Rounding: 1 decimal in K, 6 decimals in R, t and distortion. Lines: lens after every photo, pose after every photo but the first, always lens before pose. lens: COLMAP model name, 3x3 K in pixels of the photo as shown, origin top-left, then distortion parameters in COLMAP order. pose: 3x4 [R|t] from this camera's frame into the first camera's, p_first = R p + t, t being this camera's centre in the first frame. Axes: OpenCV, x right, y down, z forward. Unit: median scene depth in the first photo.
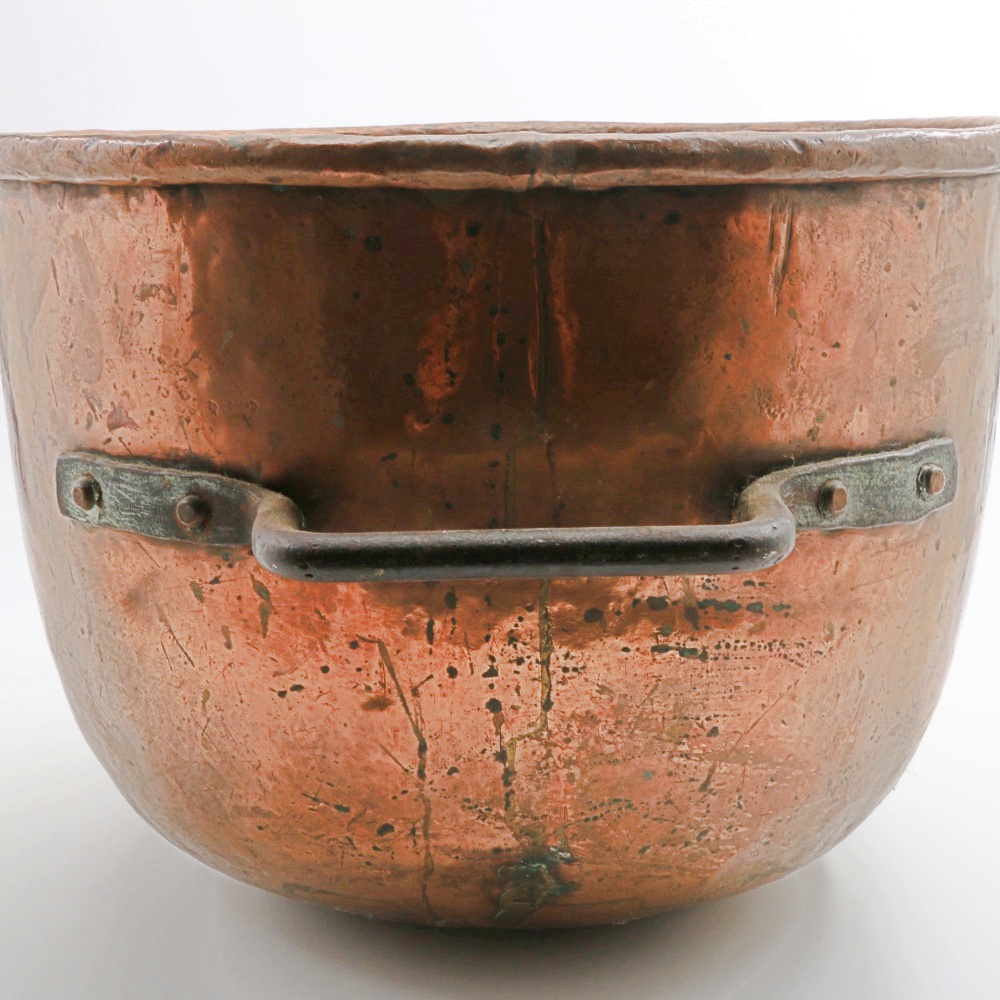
lens RADIAL K [[1751.4, 0, 496.6], [0, 1751.4, 508.8], [0, 0, 1]] dist [-0.061021, 0.000000]
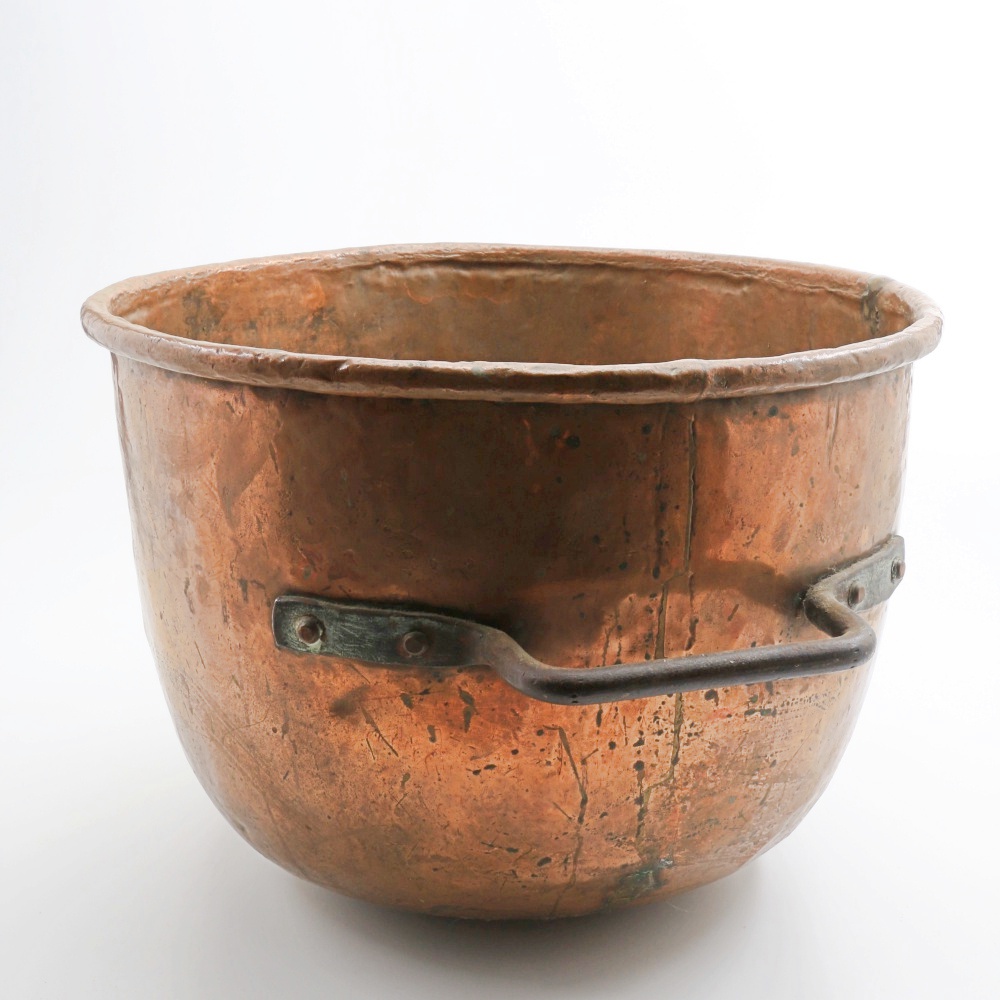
lens RADIAL K [[1576.0, 0, 498.1], [0, 1576.0, 489.9], [0, 0, 1]] dist [-0.104481, 0.000000]
pose [[0.955213, -0.058771, 0.290024, -0.437660], [0.047091, 0.997780, 0.047095, -0.160114], [-0.292148, -0.031328, 0.955860, -0.121745]]
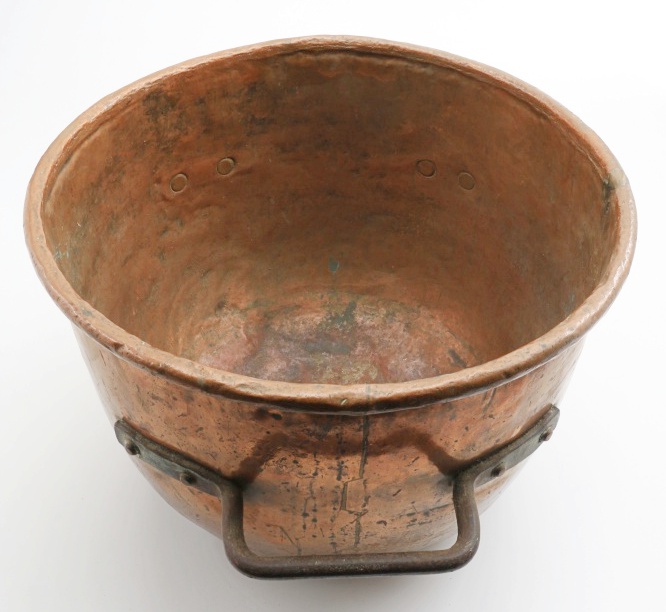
lens RADIAL K [[821.8, 0, 327.1], [0, 821.8, 274.8], [0, 0, 1]] dist [-0.139738, 0.000000]
pose [[0.999314, -0.002422, 0.036948, -0.044426], [-0.015900, 0.873113, 0.487258, -0.659040], [-0.033440, -0.487511, 0.872476, 0.277767]]
